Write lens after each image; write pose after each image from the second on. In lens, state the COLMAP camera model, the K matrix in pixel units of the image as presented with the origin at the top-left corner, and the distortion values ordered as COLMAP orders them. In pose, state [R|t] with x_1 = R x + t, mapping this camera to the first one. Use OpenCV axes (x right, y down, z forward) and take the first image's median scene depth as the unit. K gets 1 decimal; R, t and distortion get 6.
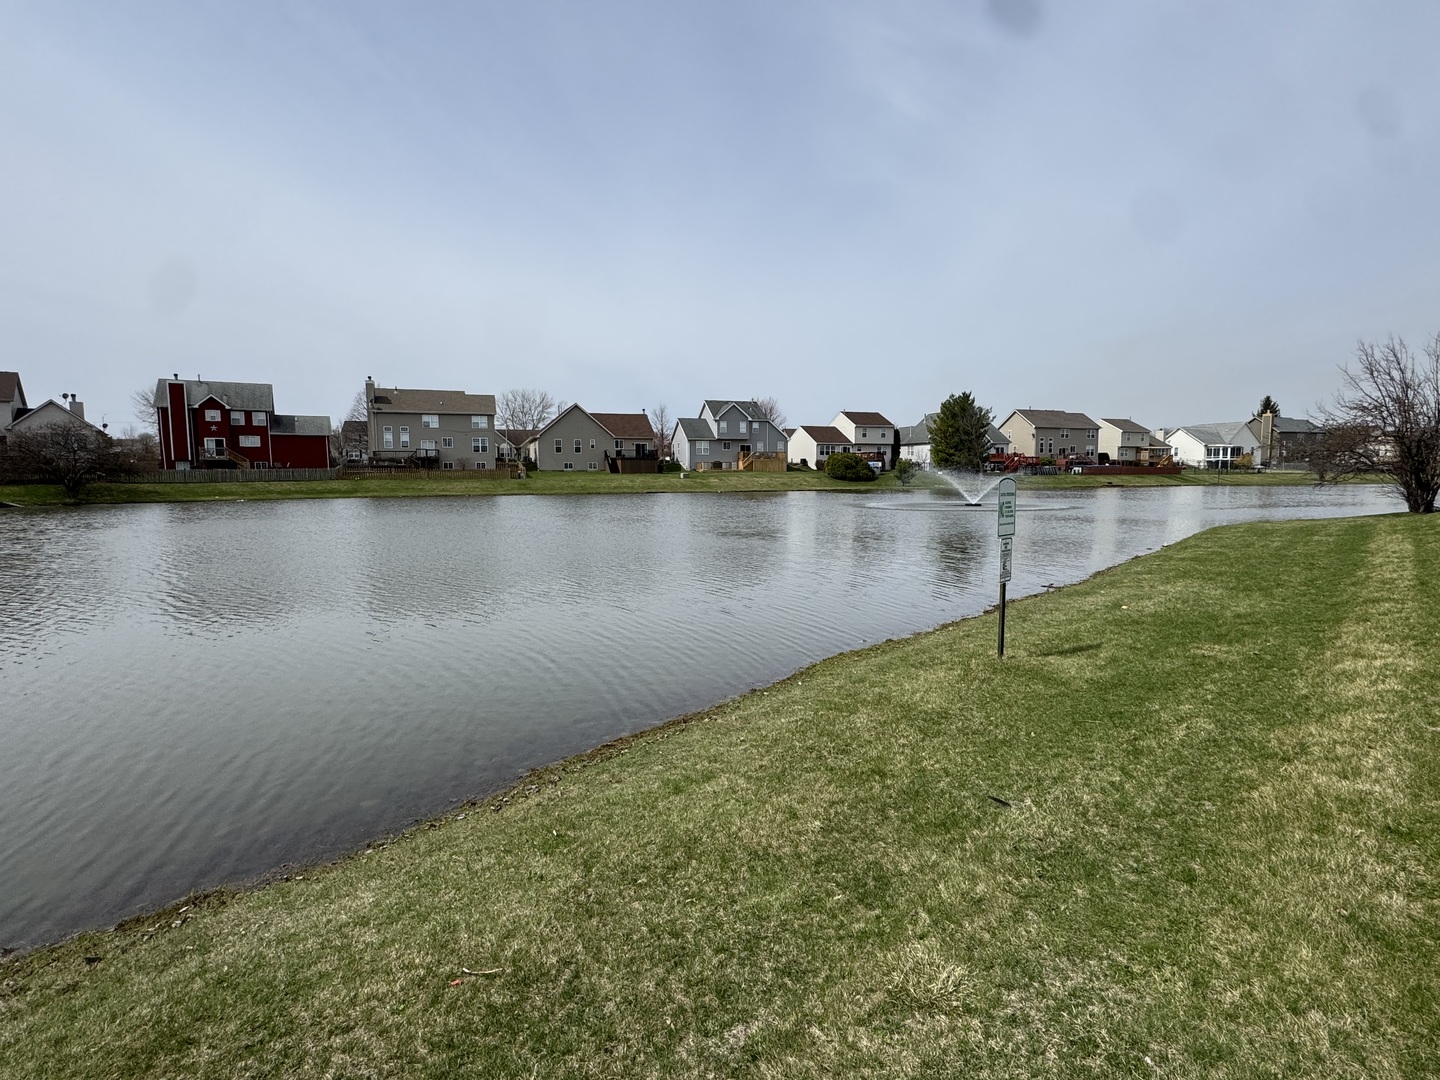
lens RADIAL K [[701.7, 0, 722.2], [0, 701.7, 540.9], [0, 0, 1]] dist [0.004699, 0.000156]
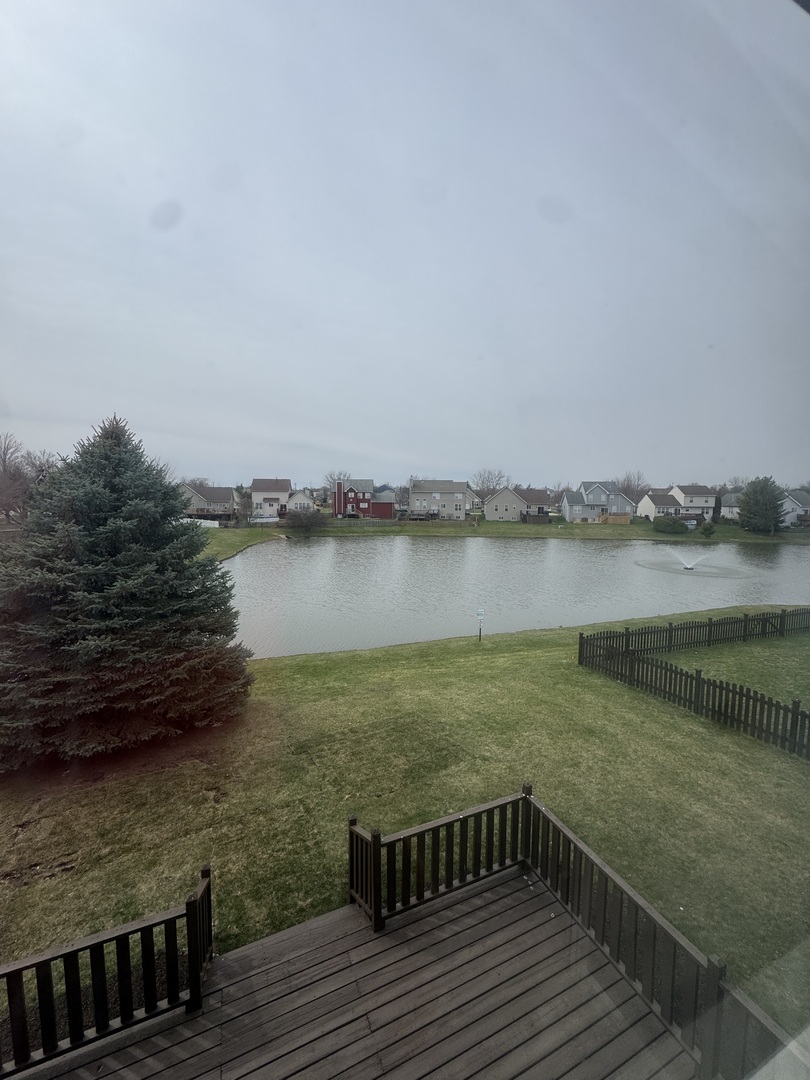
lens RADIAL K [[428.4, 0, 408.6], [0, 428.4, 541.8], [0, 0, 1]] dist [-0.002626, 0.000014]
pose [[0.883696, 0.054428, -0.464887, 0.102312], [-0.053345, 0.998456, 0.015494, -0.045274], [0.465012, 0.011107, 0.885235, -0.151184]]
